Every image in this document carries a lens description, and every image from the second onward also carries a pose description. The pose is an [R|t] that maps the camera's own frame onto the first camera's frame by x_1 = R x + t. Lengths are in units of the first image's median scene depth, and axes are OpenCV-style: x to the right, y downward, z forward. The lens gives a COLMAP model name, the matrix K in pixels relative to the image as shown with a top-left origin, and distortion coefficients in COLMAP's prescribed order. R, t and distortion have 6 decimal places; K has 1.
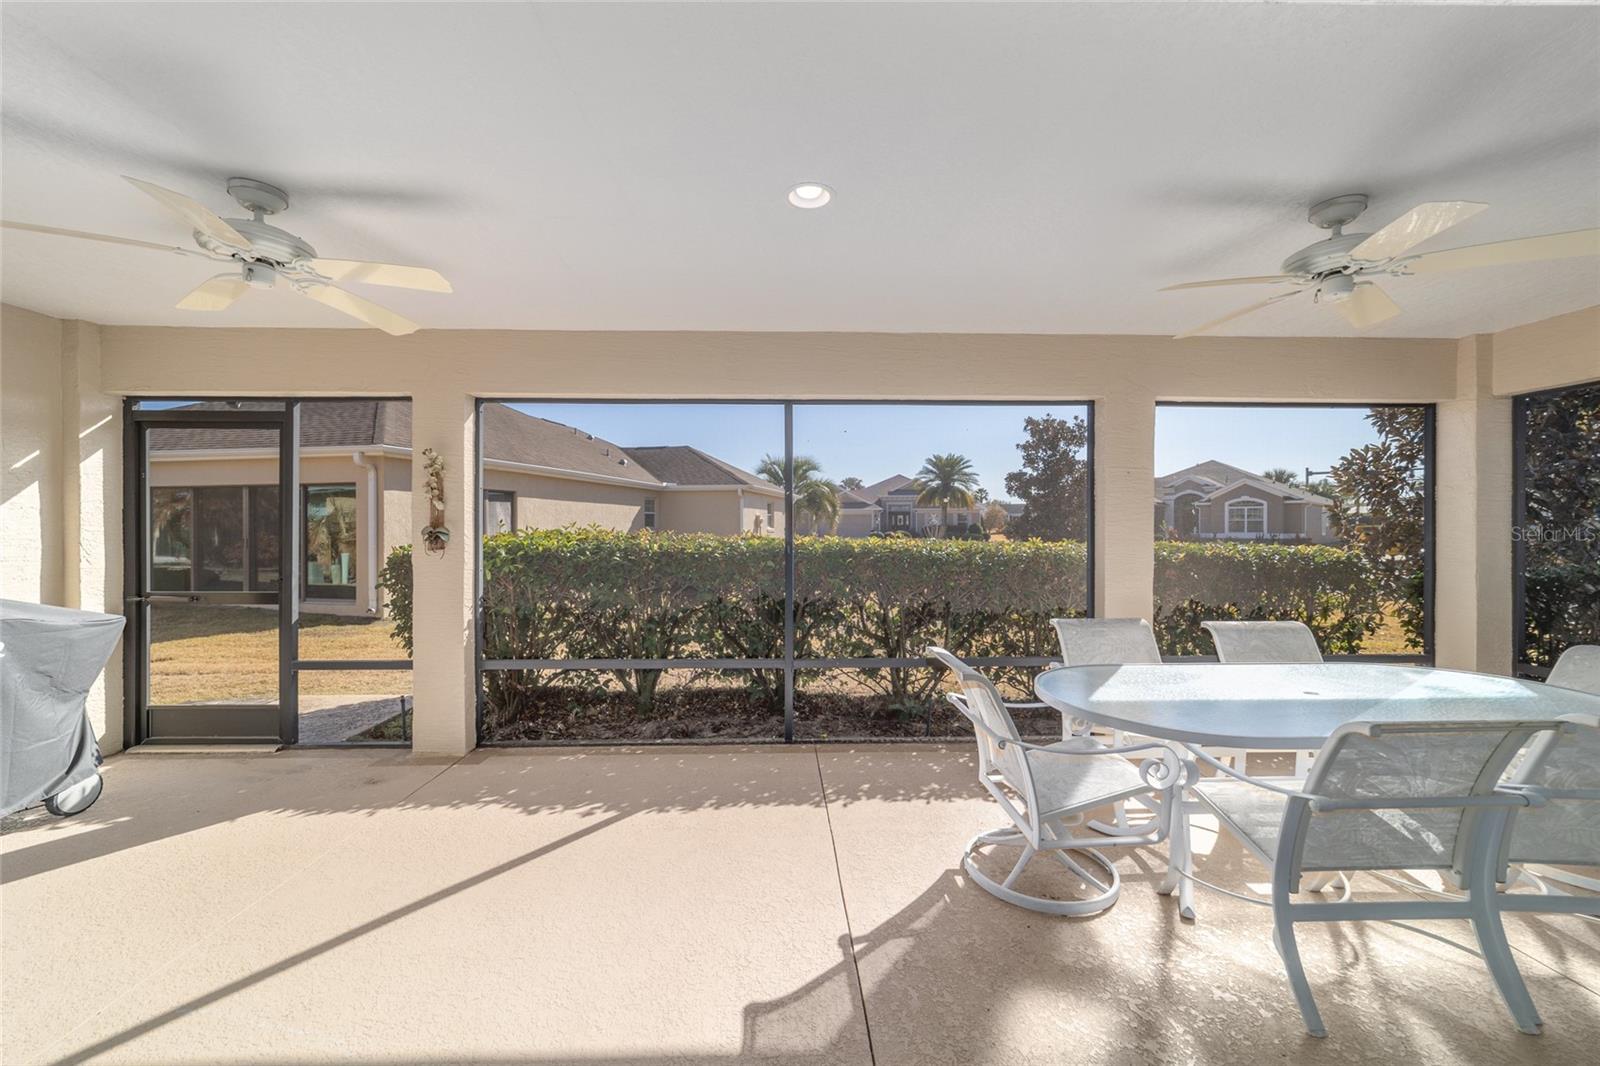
lens RADIAL K [[614.2, 0, 800.0], [0, 614.2, 533.0], [0, 0, 1]] dist [-0.010911, 0.000179]
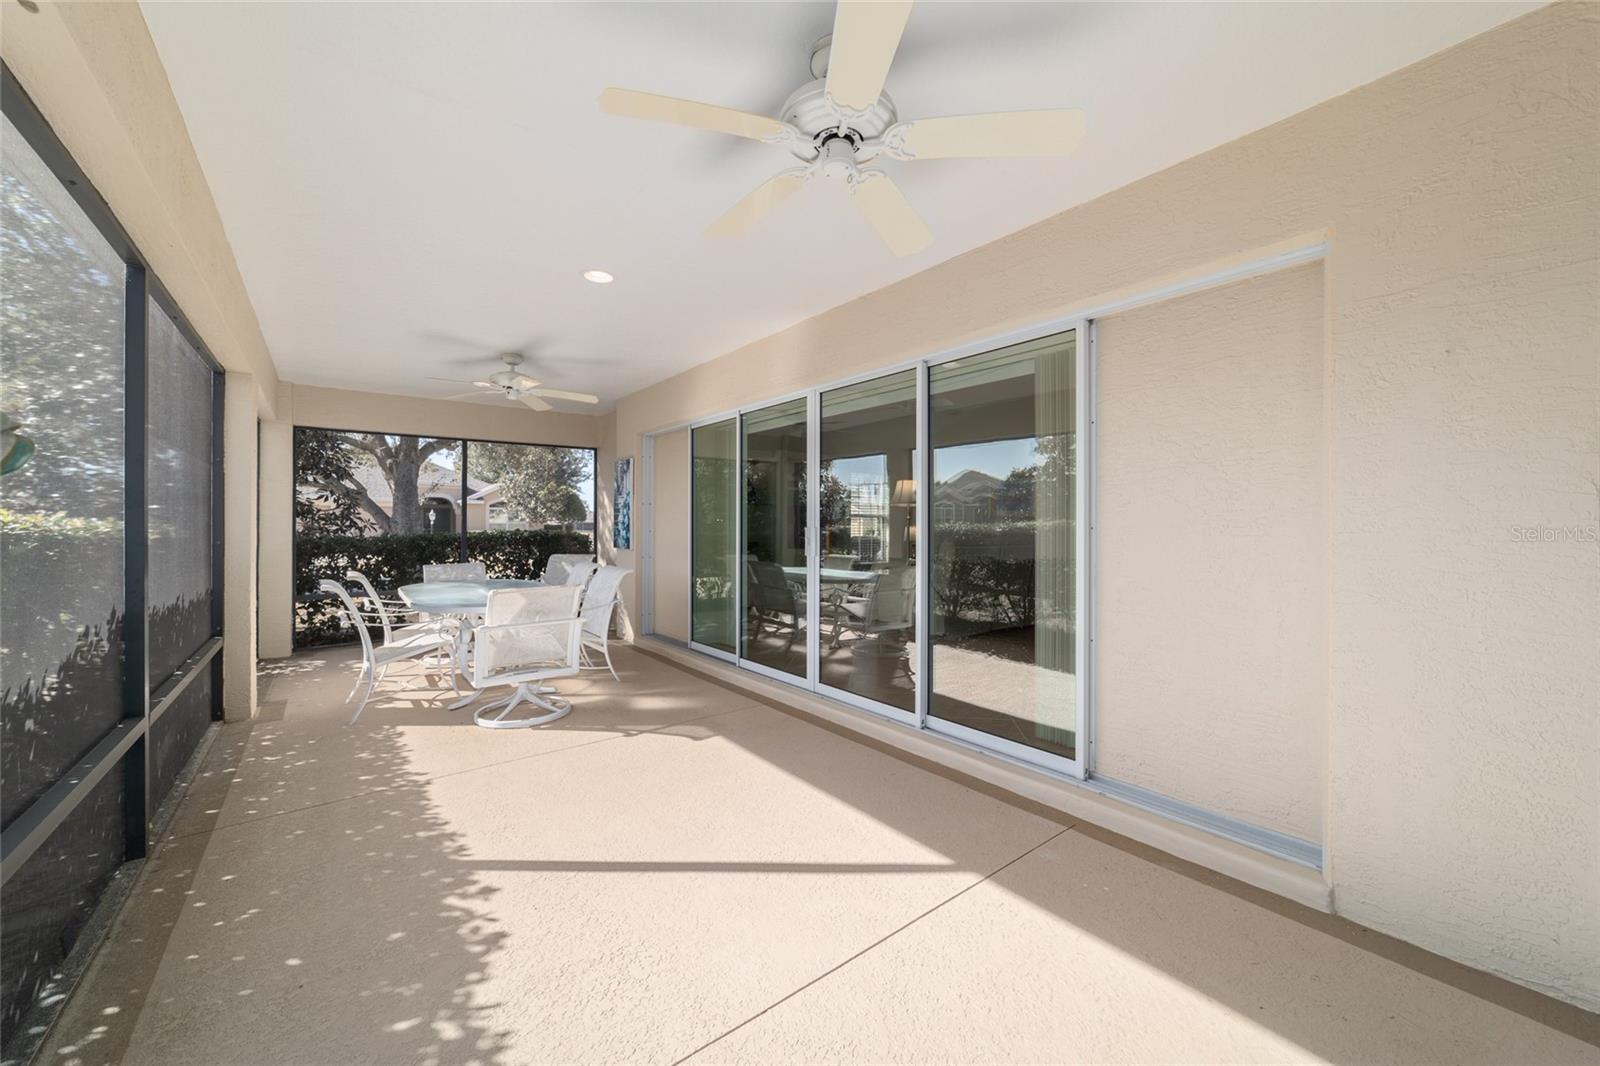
lens RADIAL K [[610.9, 0, 798.2], [0, 610.9, 532.4], [0, 0, 1]] dist [-0.011072, 0.005847]
pose [[-0.581951, -0.011297, 0.813145, -1.031486], [0.001006, 0.999893, 0.014611, 0.035693], [-0.813223, 0.009321, -0.581878, 1.026599]]
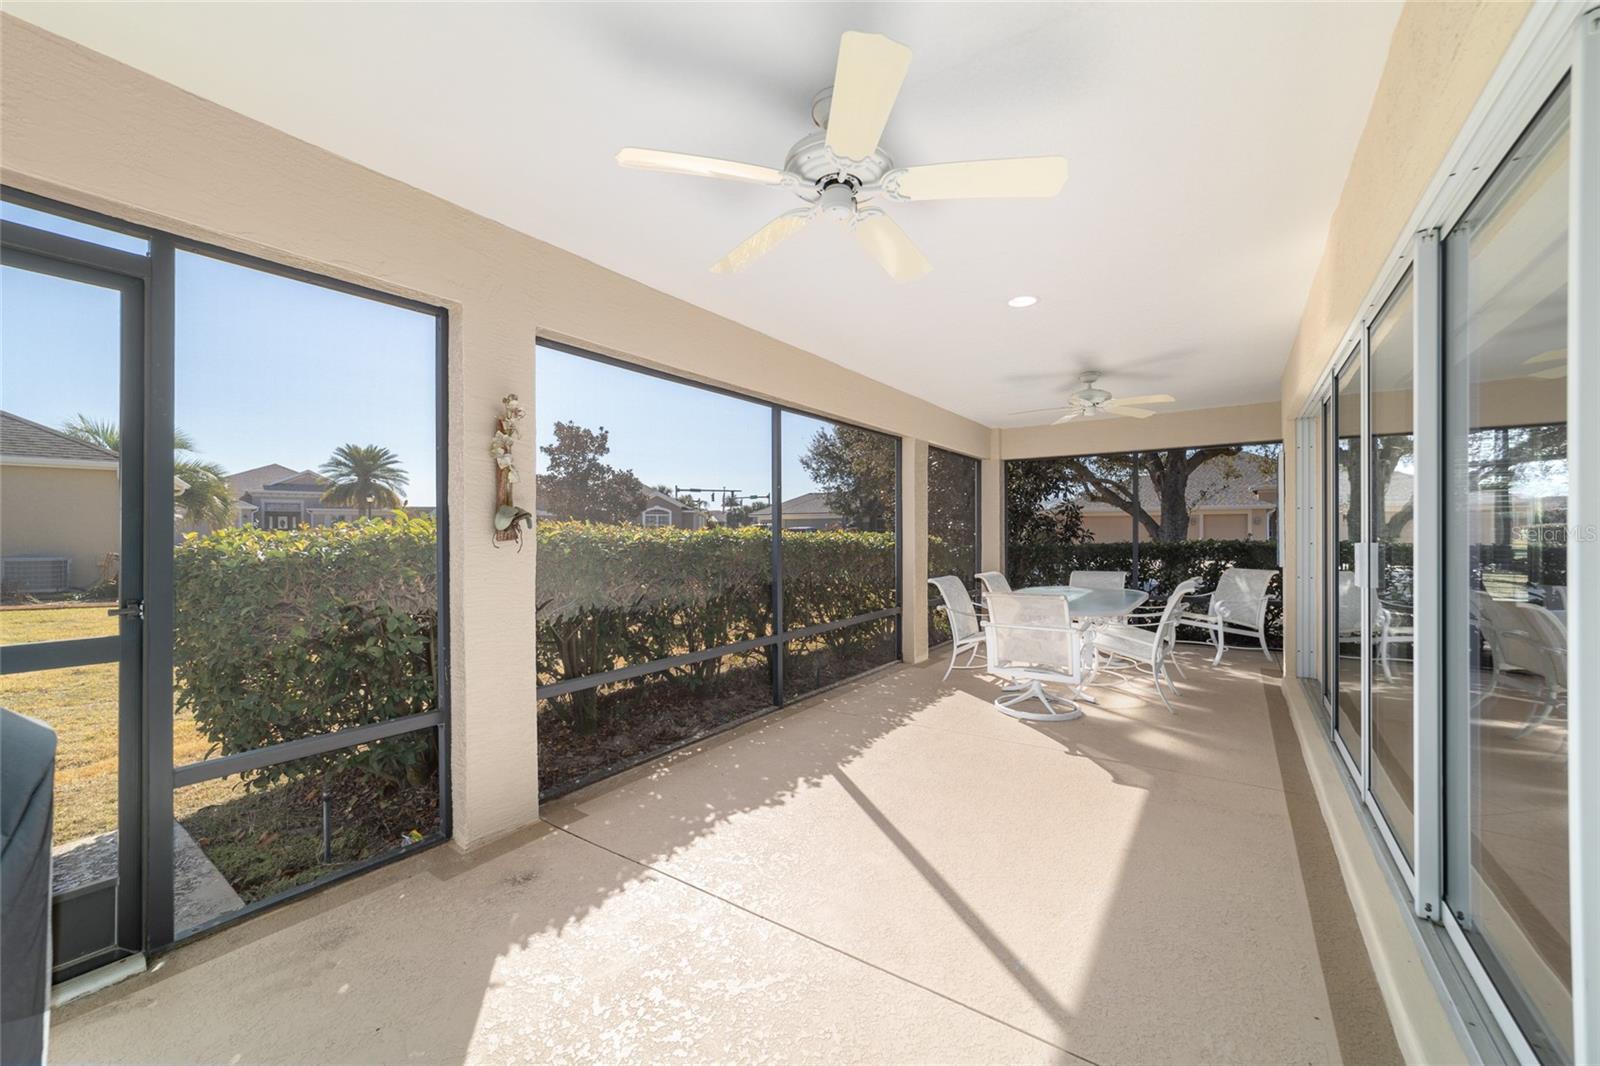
lens RADIAL K [[610.9, 0, 798.2], [0, 610.9, 532.4], [0, 0, 1]] dist [-0.011072, 0.005847]
pose [[0.607358, -0.001658, 0.794427, -1.101123], [0.009727, 0.999938, -0.005349, 0.031508], [-0.794369, 0.010976, 0.607336, 0.357205]]
